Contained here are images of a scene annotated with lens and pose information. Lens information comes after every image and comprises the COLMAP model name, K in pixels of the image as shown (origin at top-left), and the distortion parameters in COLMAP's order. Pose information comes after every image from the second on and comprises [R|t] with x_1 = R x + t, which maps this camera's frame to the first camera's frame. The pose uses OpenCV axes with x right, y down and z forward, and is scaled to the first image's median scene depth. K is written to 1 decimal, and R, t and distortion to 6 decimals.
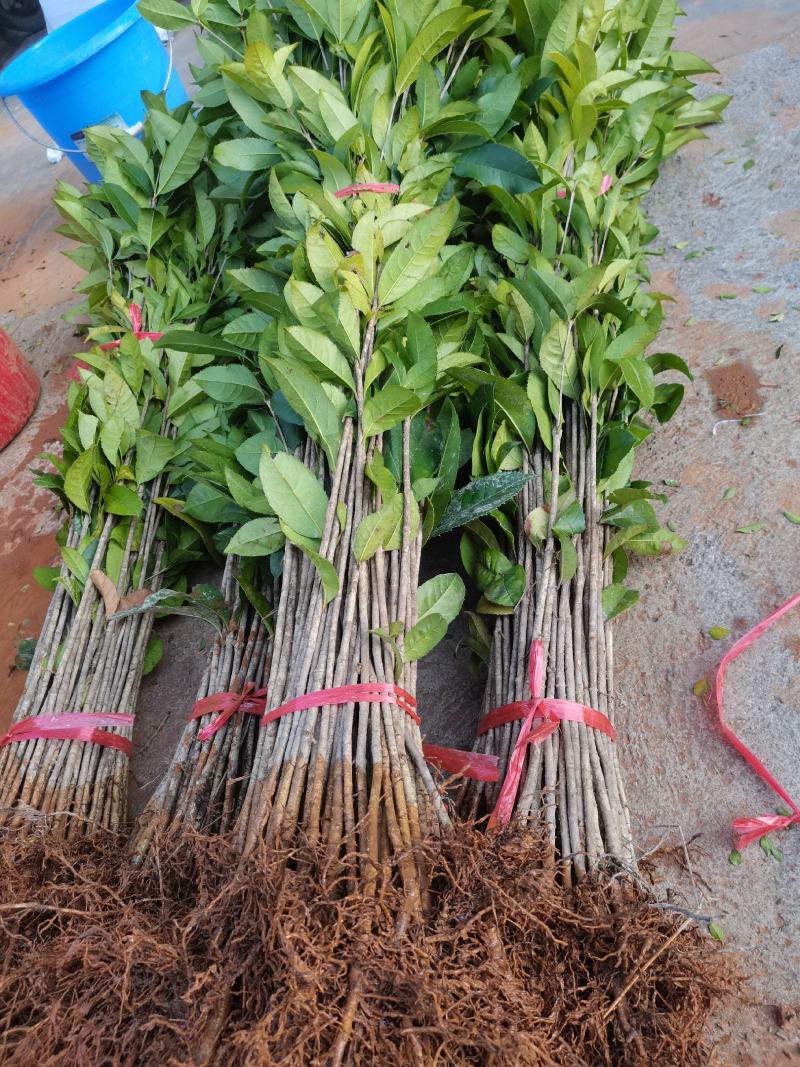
lens RADIAL K [[817.4, 0, 401.0], [0, 817.4, 529.7], [0, 0, 1]] dist [0.040176, -0.048169]
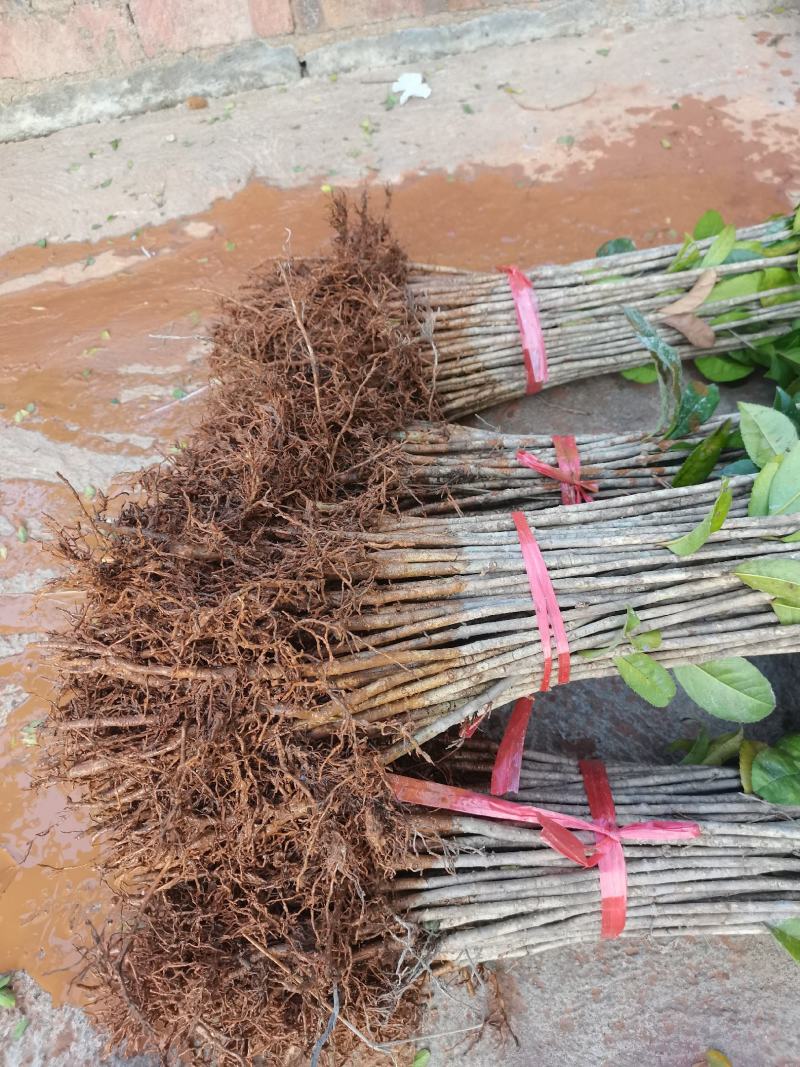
lens RADIAL K [[817.4, 0, 408.7], [0, 817.4, 533.8], [0, 0, 1]] dist [0.040176, -0.048169]
pose [[0.172358, 0.957883, -0.229679, 0.030814], [-0.762084, 0.277406, 0.585041, -0.158550], [0.624115, 0.074198, 0.777801, 0.204026]]
